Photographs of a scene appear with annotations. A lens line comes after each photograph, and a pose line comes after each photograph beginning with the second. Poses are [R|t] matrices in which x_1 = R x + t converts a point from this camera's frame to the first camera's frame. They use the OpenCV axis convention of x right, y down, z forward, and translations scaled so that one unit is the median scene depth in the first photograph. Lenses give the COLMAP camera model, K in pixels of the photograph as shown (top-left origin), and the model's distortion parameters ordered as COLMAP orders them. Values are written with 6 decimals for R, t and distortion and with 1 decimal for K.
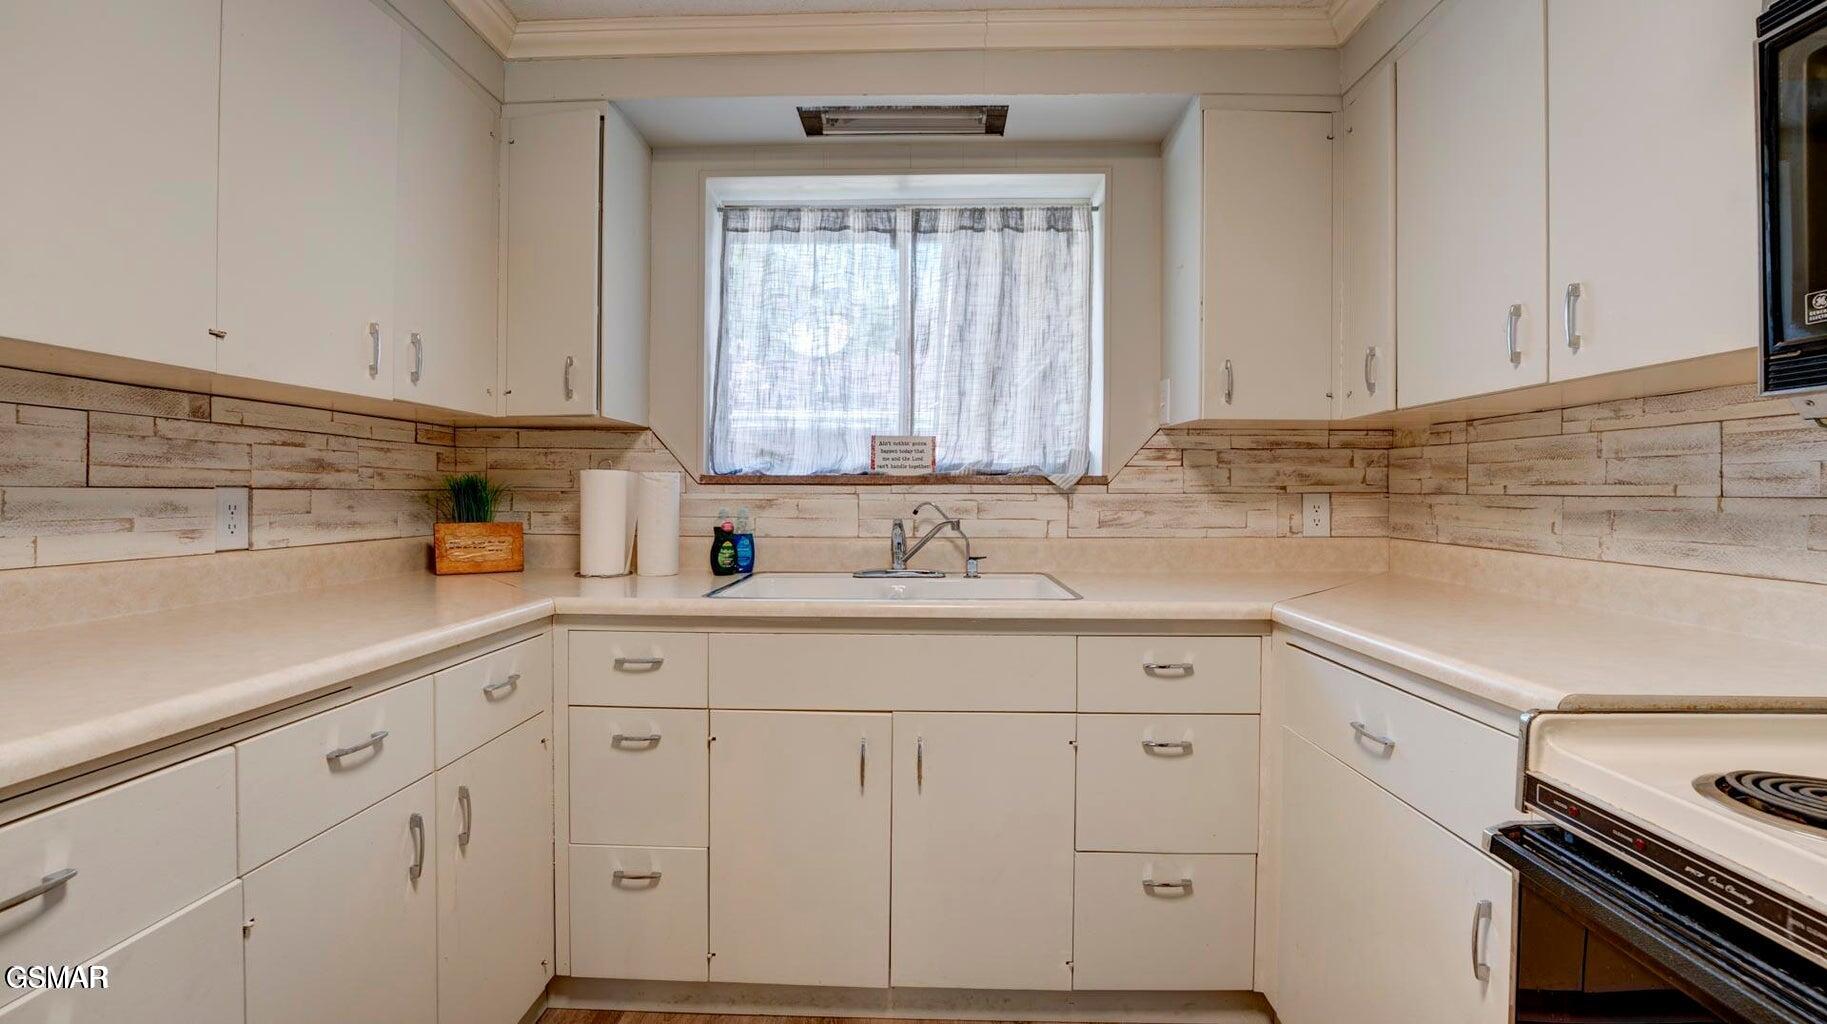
lens RADIAL K [[758.3, 0, 912.7], [0, 758.3, 493.8], [0, 0, 1]] dist [-0.024747, 0.002640]
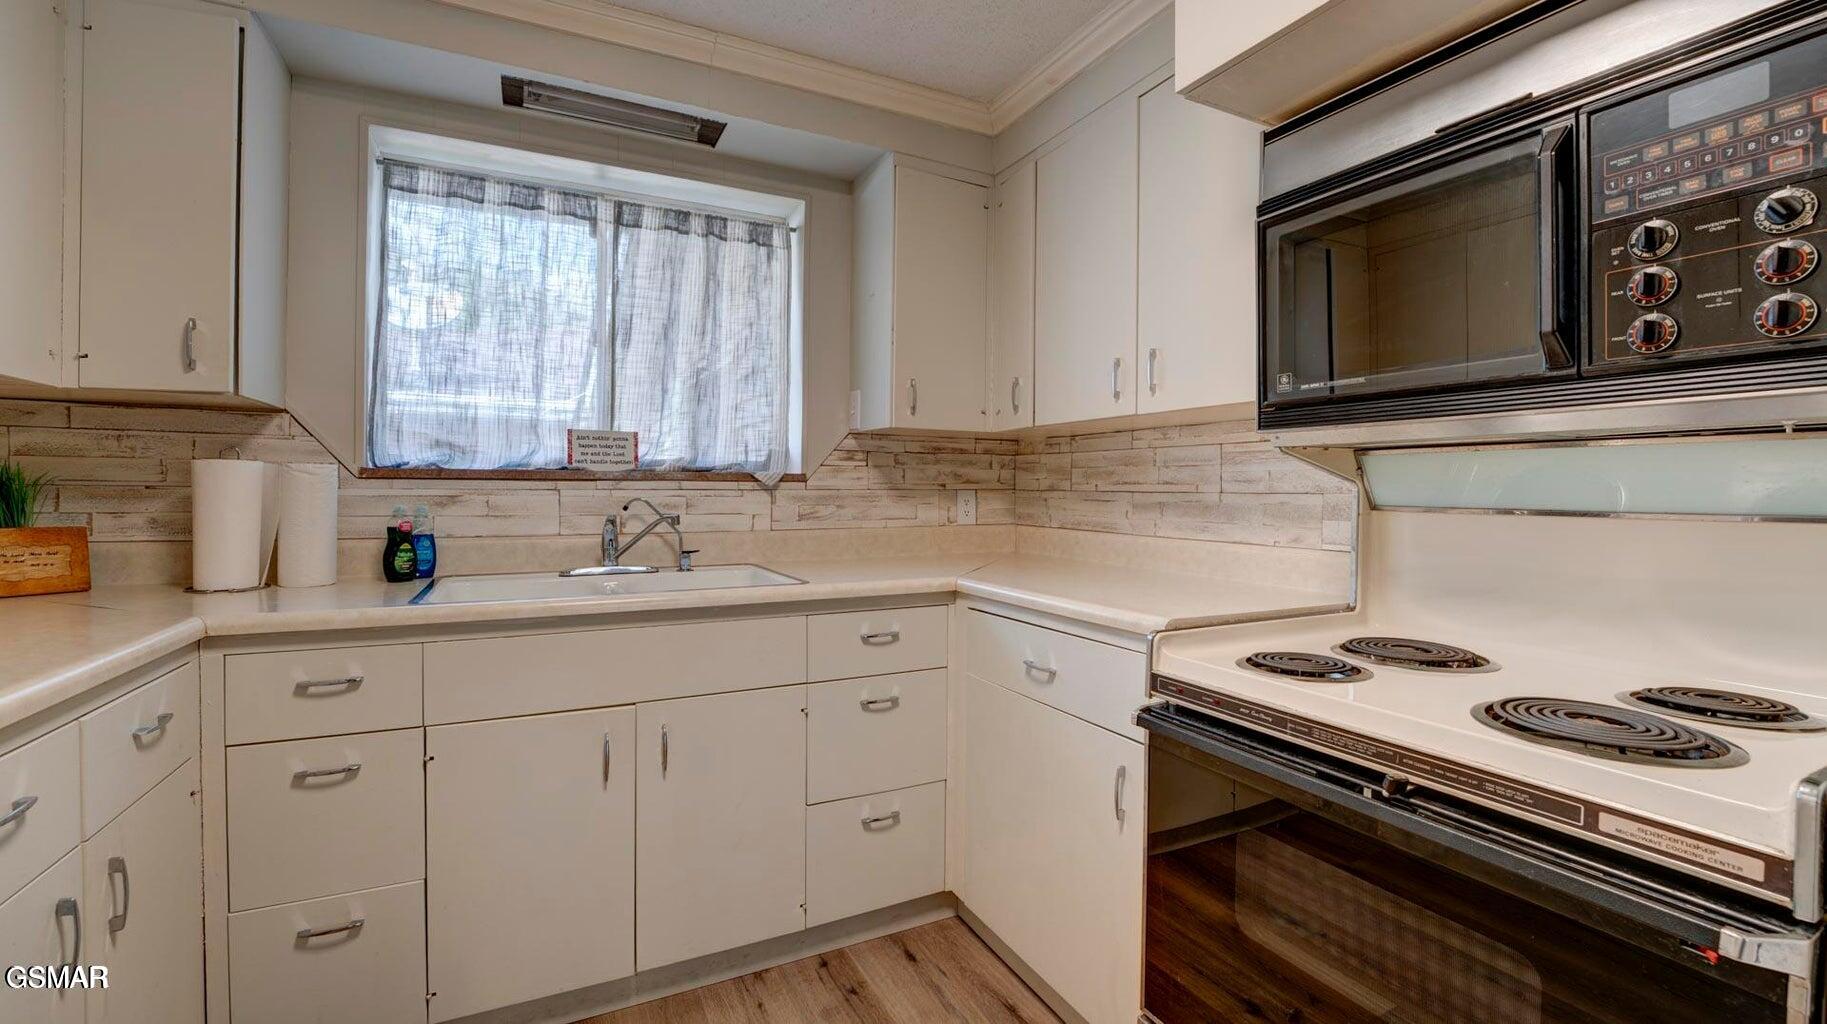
lens RADIAL K [[758.3, 0, 912.7], [0, 758.3, 493.8], [0, 0, 1]] dist [-0.024747, 0.002640]
pose [[0.878855, -0.001136, 0.477087, -0.139898], [-0.001585, 0.999985, 0.005301, -0.000543], [-0.477086, -0.005415, 0.878840, -0.053655]]
